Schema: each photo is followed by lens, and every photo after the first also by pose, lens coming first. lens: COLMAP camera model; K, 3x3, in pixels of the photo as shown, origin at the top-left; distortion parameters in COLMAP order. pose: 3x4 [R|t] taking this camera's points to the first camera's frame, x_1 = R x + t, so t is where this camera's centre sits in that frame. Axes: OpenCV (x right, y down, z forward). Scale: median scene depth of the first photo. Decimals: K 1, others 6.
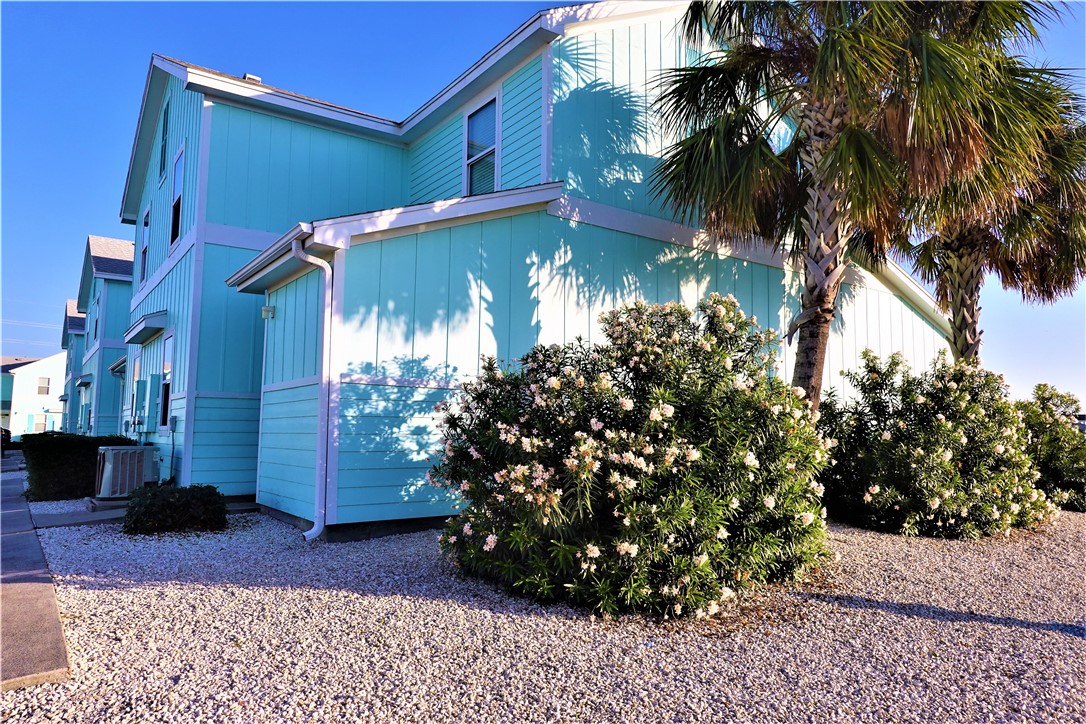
lens RADIAL K [[731.0, 0, 545.7], [0, 731.0, 362.5], [0, 0, 1]] dist [-0.001971, 0.001327]
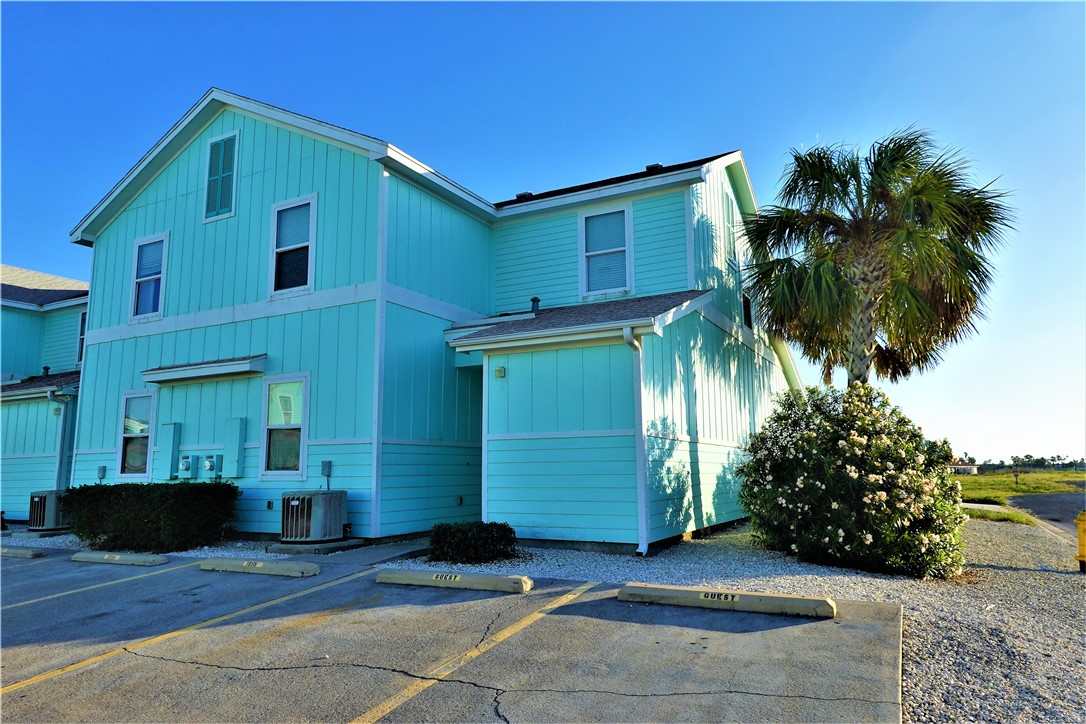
lens RADIAL K [[731.0, 0, 539.7], [0, 731.0, 362.6], [0, 0, 1]] dist [-0.001971, 0.001327]
pose [[0.892611, 0.052351, 0.447779, -0.950133], [-0.028370, 0.997789, -0.060101, -0.017124], [-0.449935, 0.040943, 0.892122, -0.089834]]
